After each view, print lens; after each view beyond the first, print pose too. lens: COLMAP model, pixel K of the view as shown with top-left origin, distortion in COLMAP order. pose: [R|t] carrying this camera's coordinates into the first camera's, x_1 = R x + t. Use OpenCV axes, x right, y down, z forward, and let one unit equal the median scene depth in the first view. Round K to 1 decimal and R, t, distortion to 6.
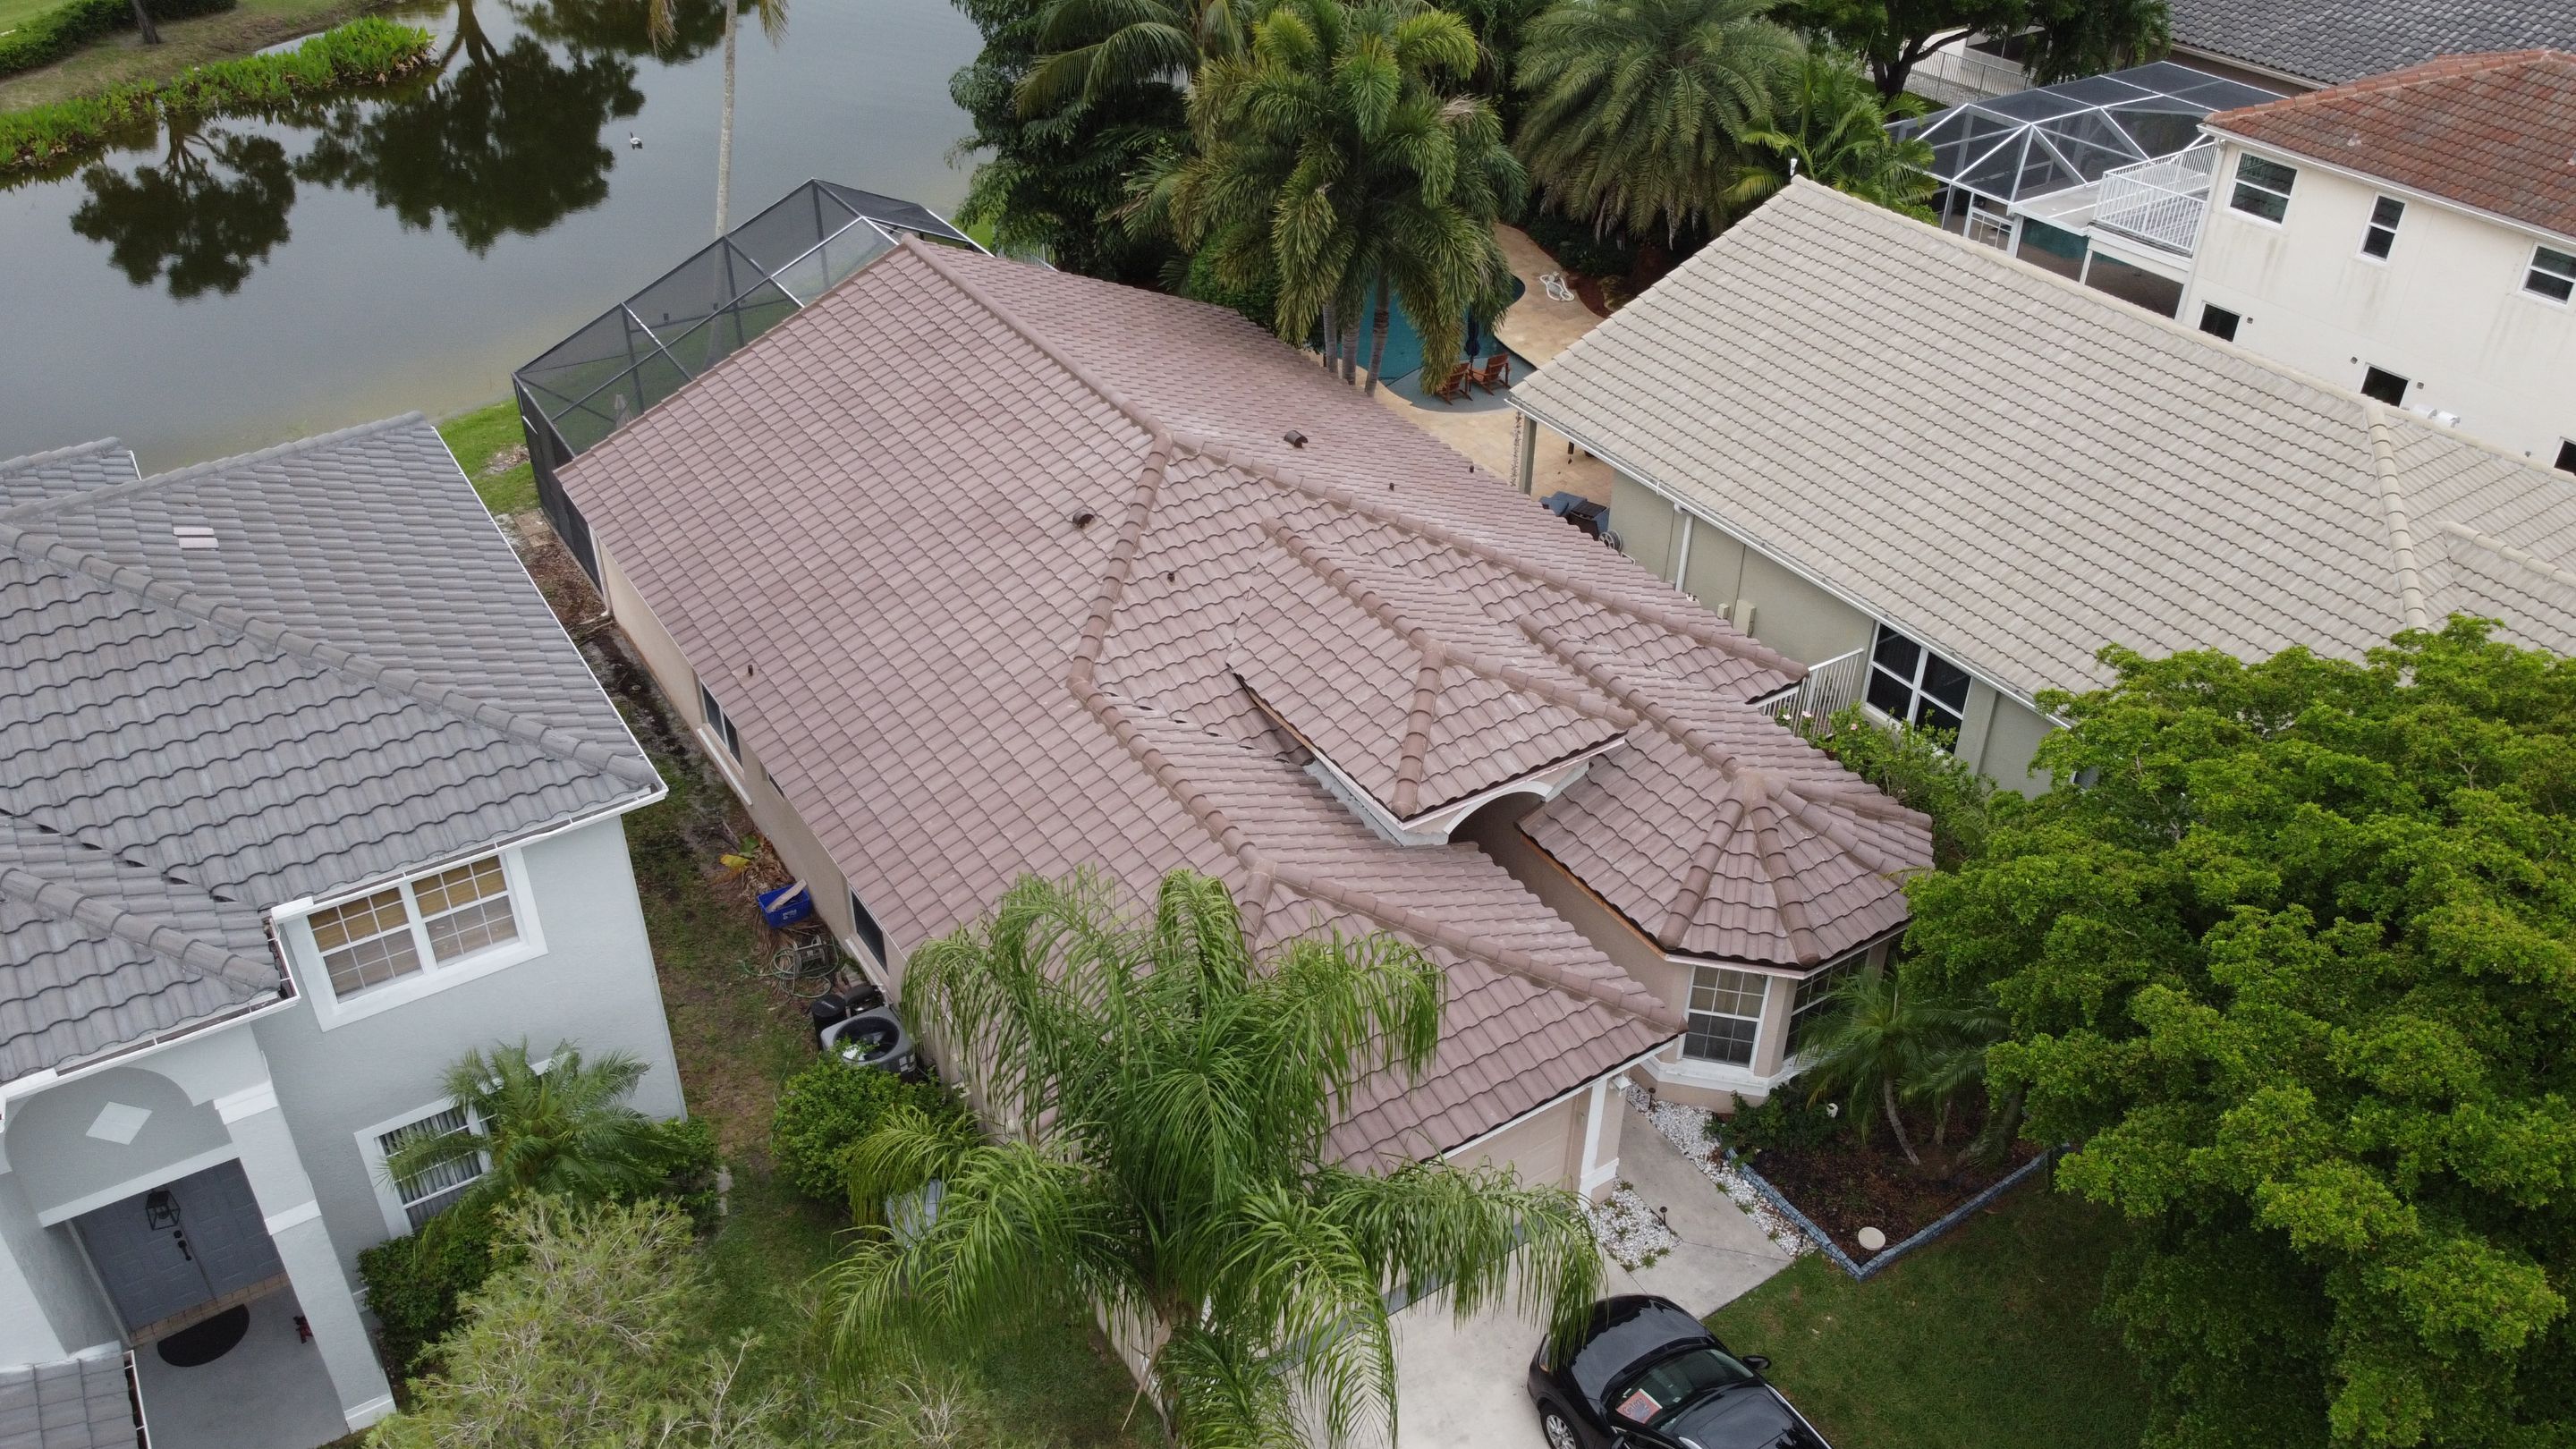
lens RADIAL K [[1938.2, 0, 1291.8], [0, 1938.2, 716.8], [0, 0, 1]] dist [0.002921, -0.005254]
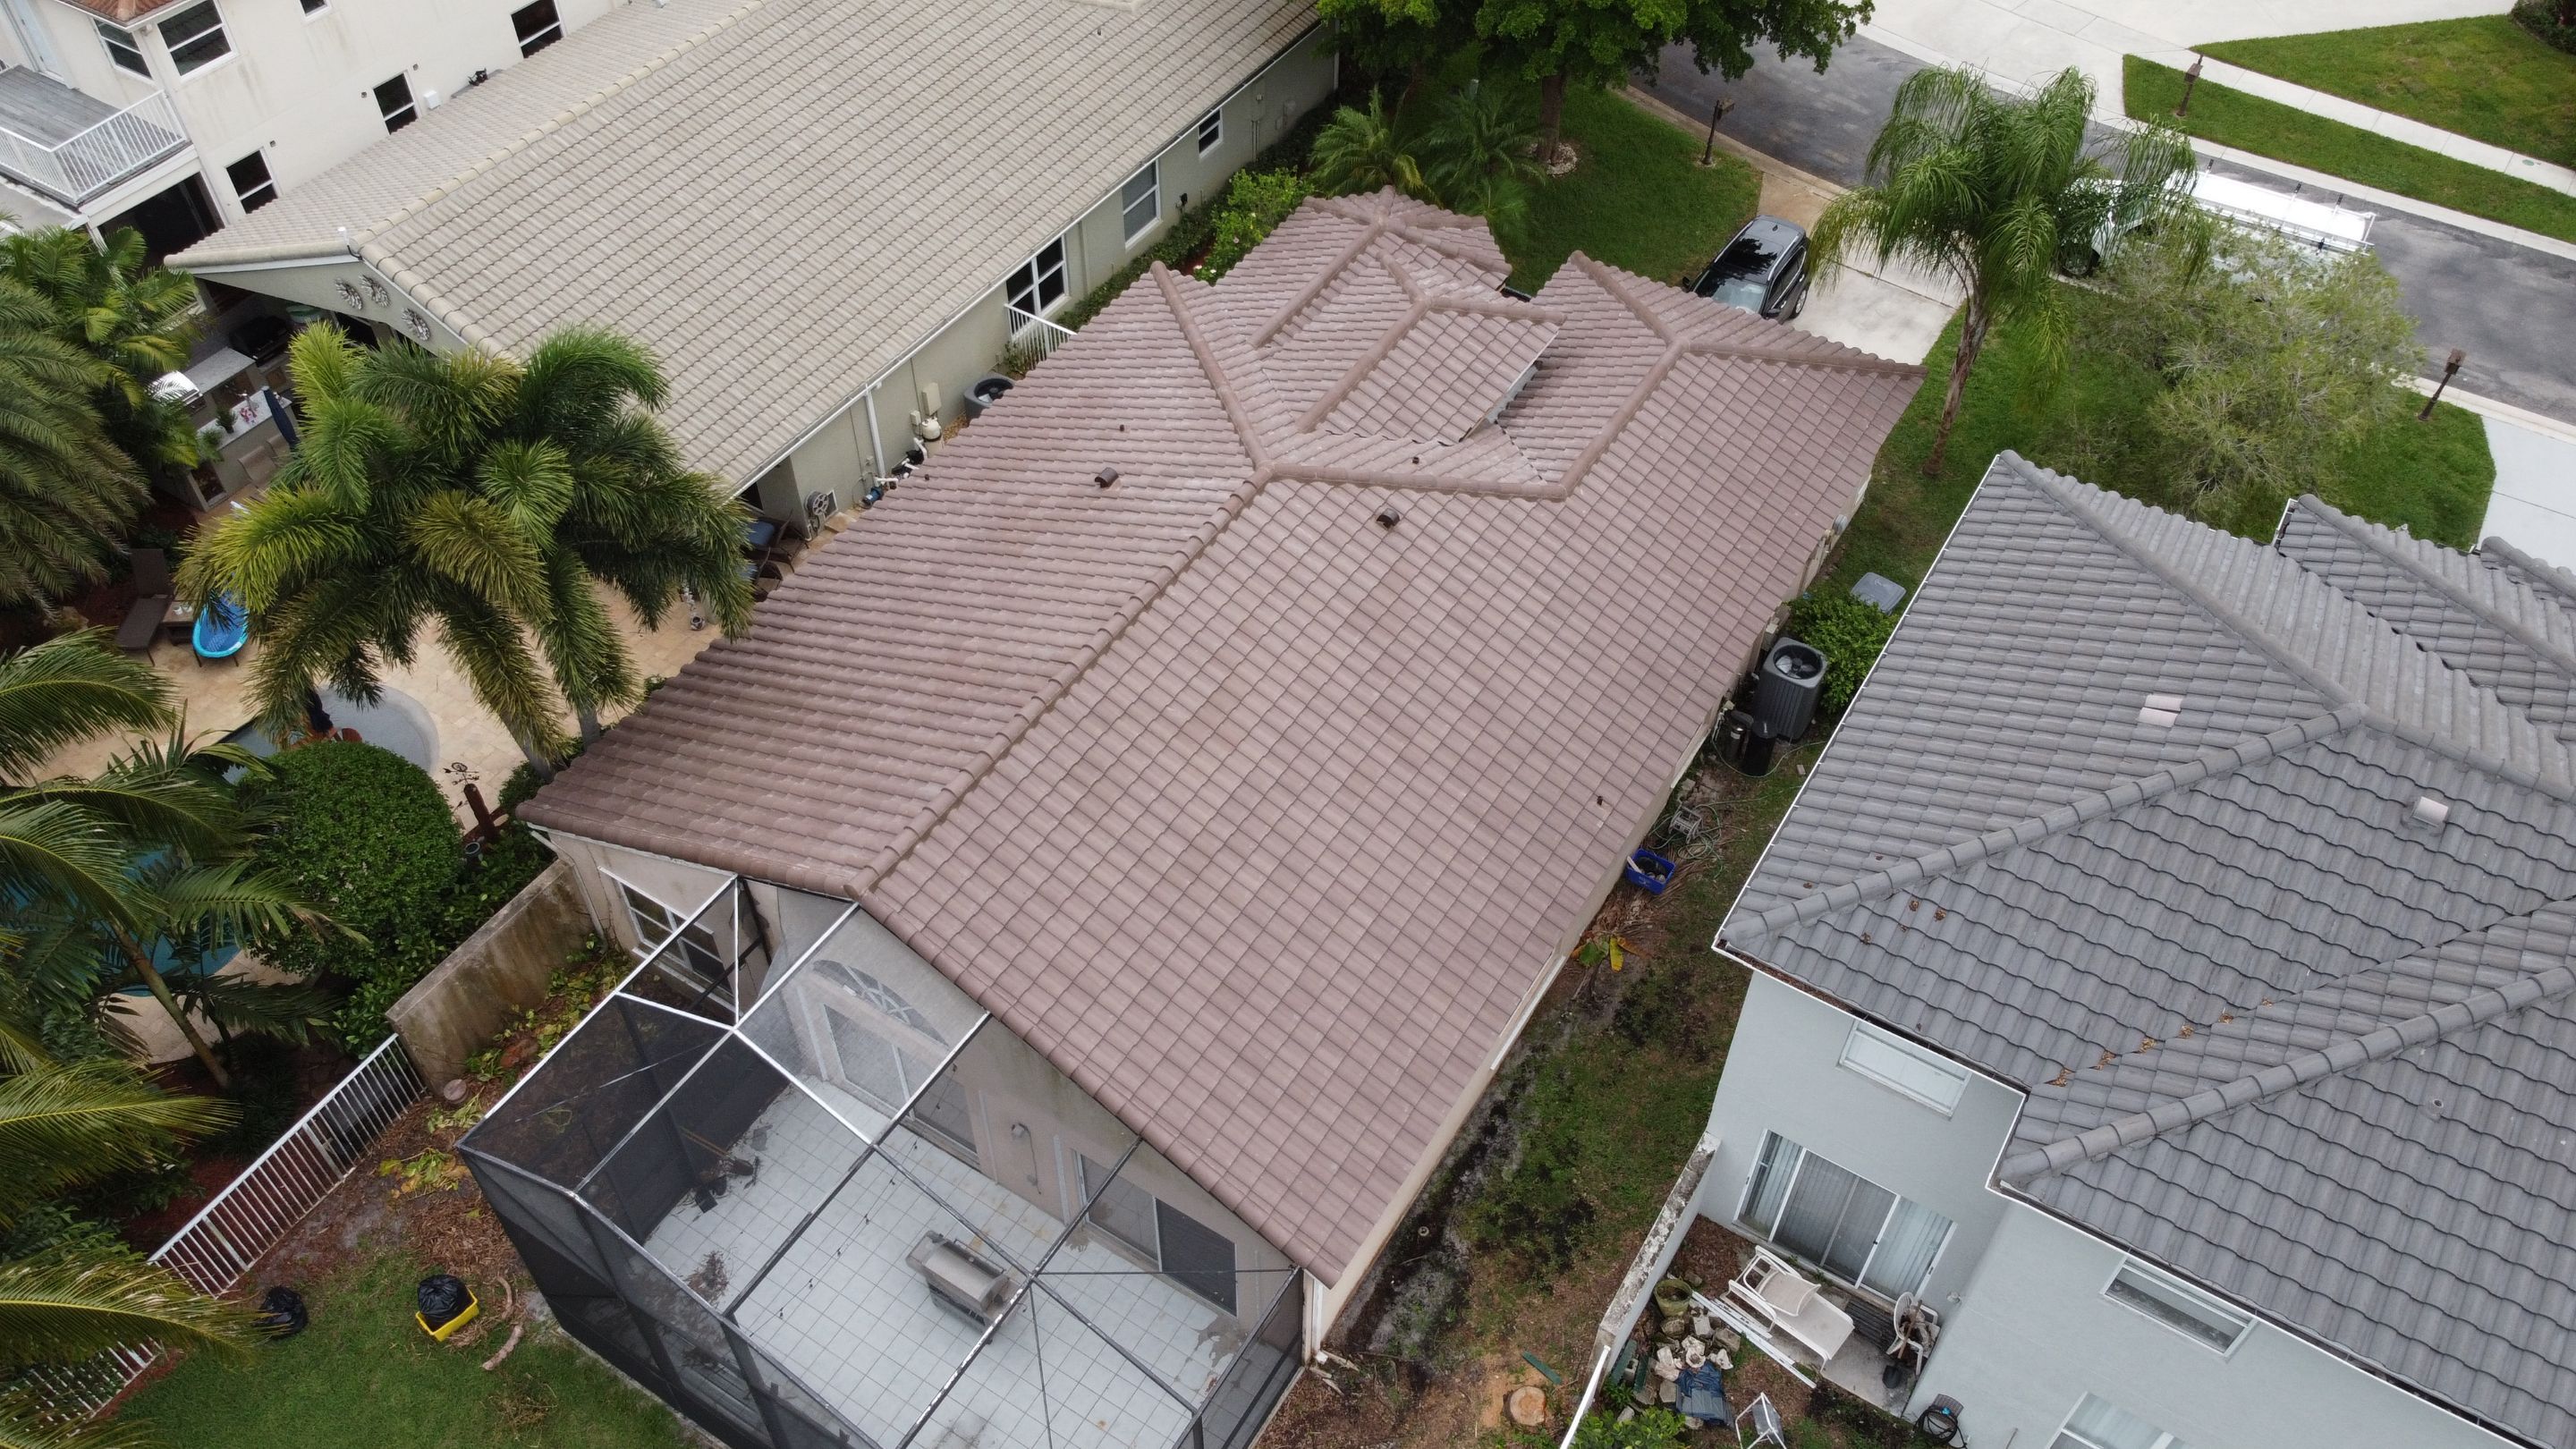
lens RADIAL K [[1938.2, 0, 1278.6], [0, 1938.2, 722.8], [0, 0, 1]] dist [0.002921, -0.005254]
pose [[-0.425720, -0.674229, 0.603471, -0.839546], [0.500652, 0.380027, 0.777771, -0.963345], [-0.753731, 0.633241, 0.175769, 0.985916]]
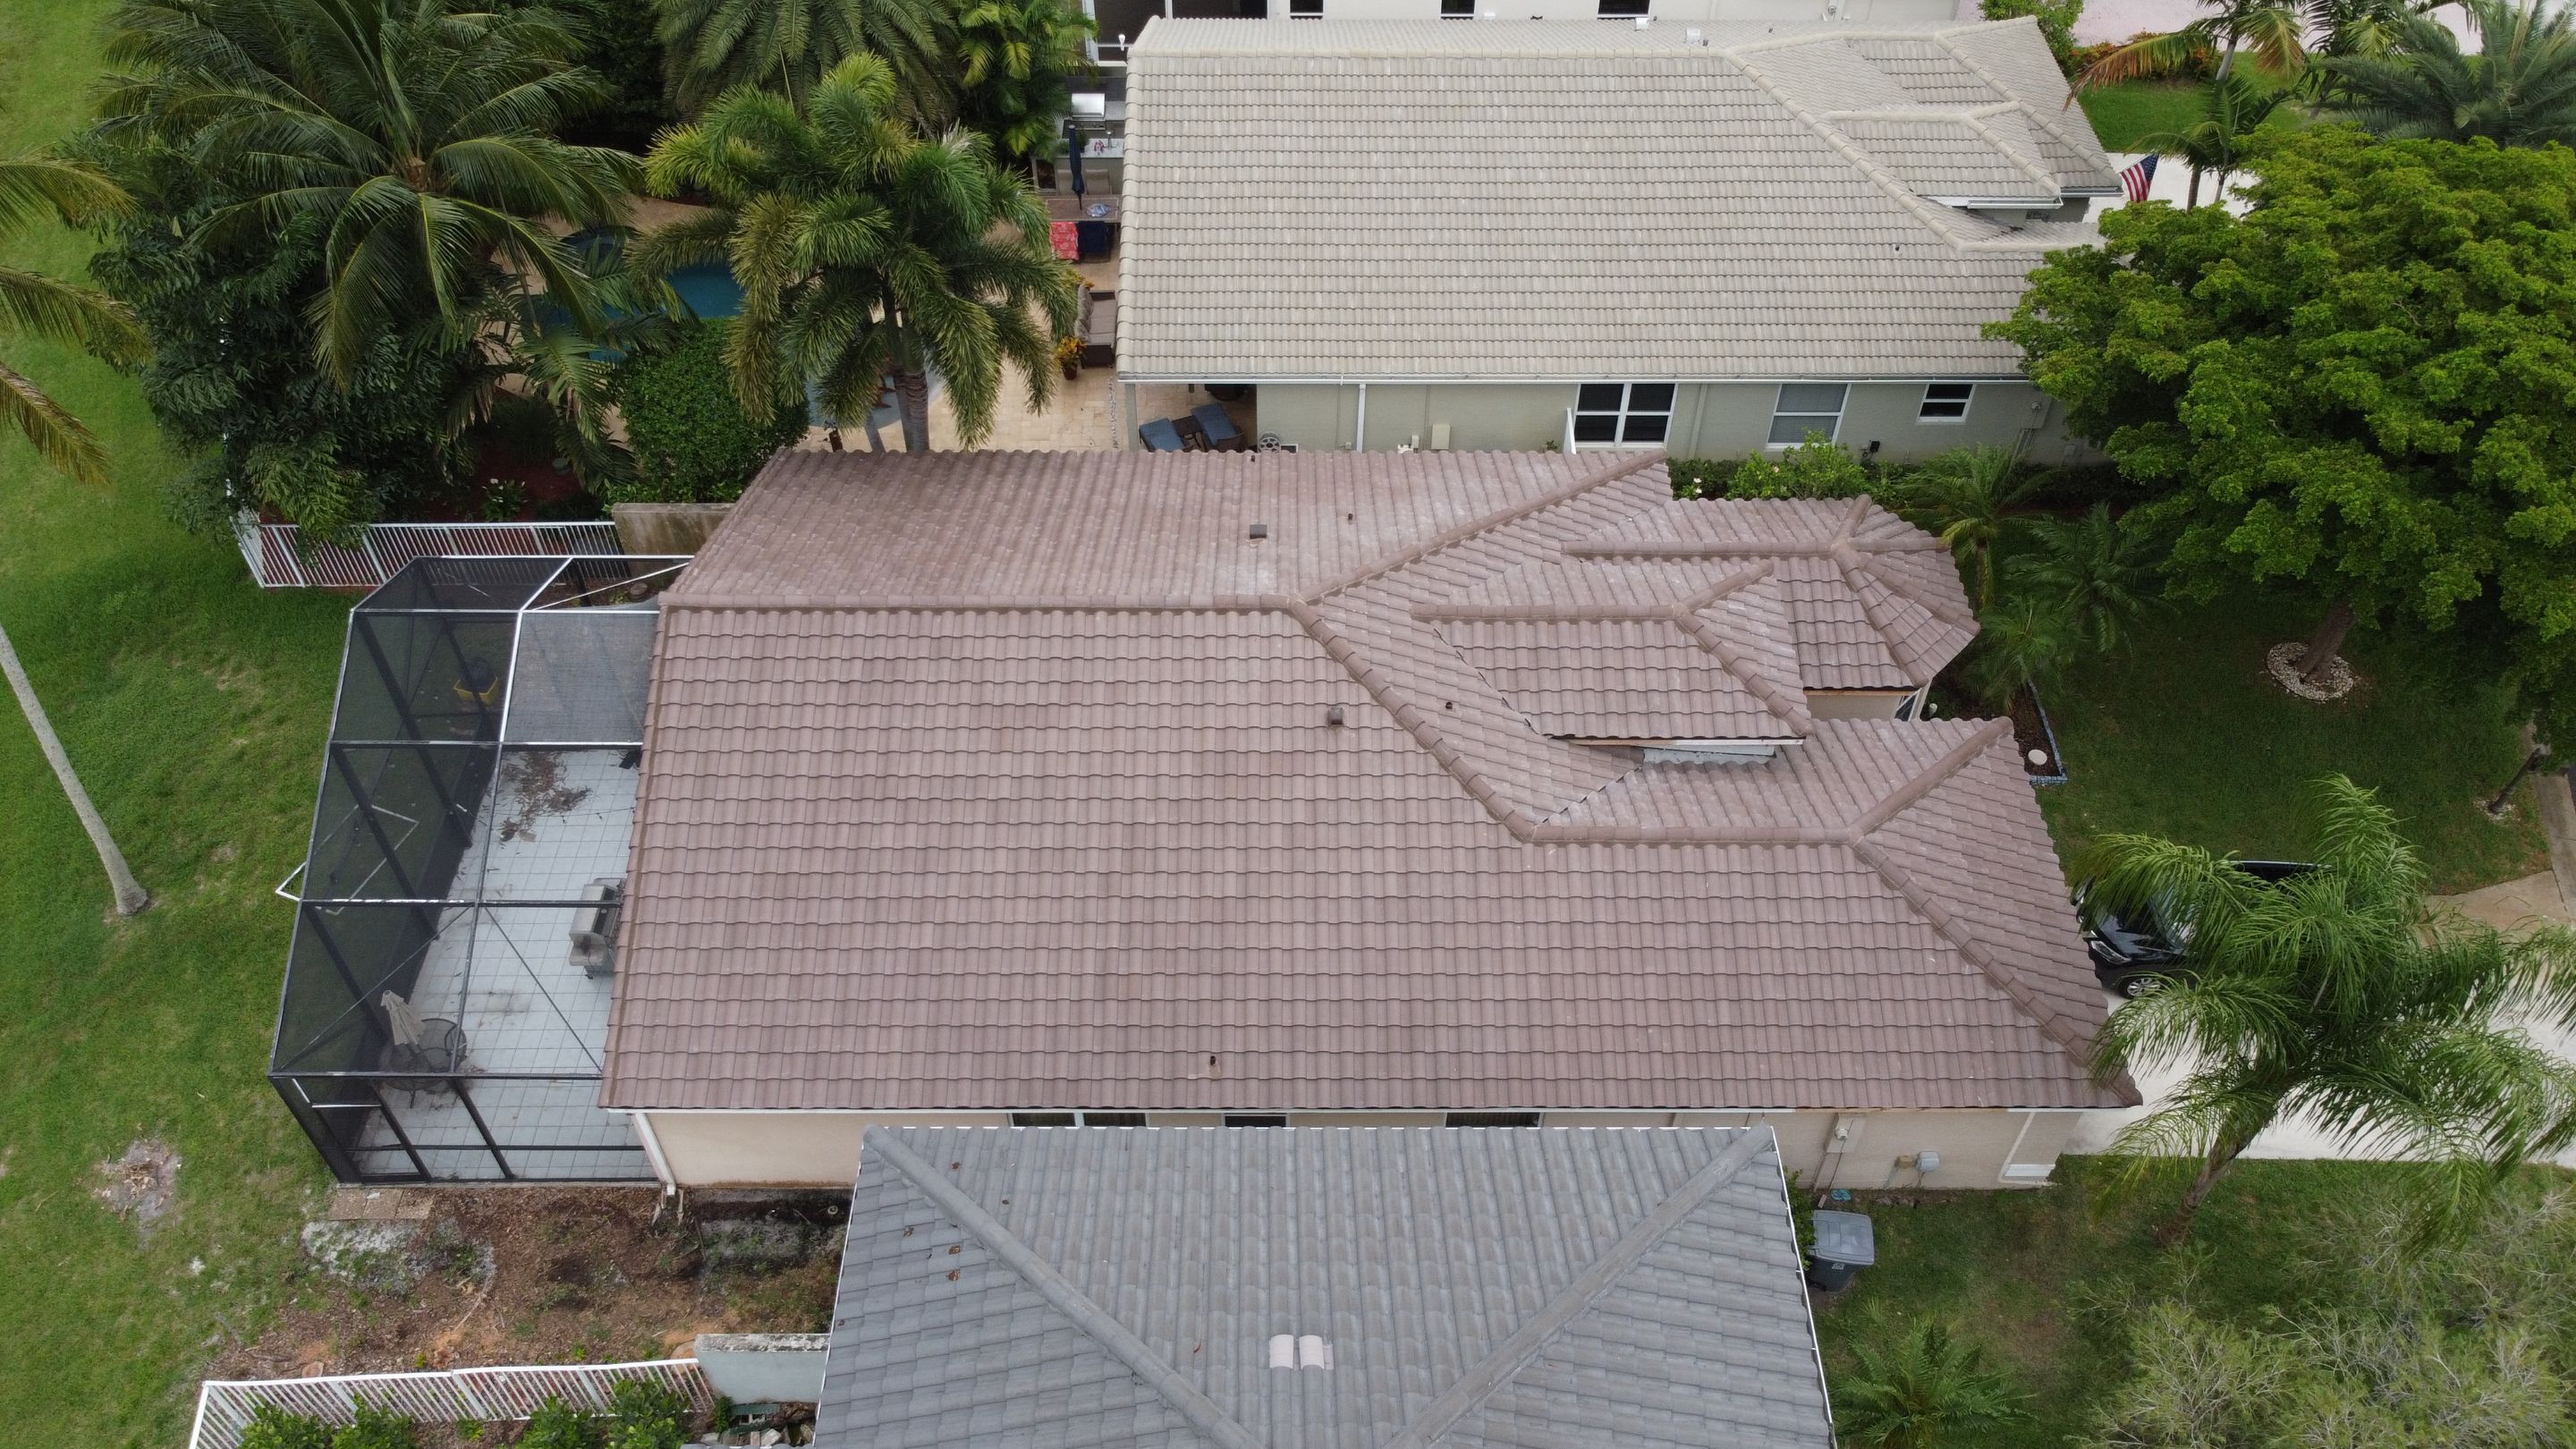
lens RADIAL K [[1938.2, 0, 1298.7], [0, 1938.2, 731.0], [0, 0, 1]] dist [0.002921, -0.005254]
pose [[0.542807, -0.626455, 0.559387, -0.731791], [0.477219, 0.778141, 0.408362, -0.549666], [-0.691102, 0.045288, 0.721337, 0.295571]]
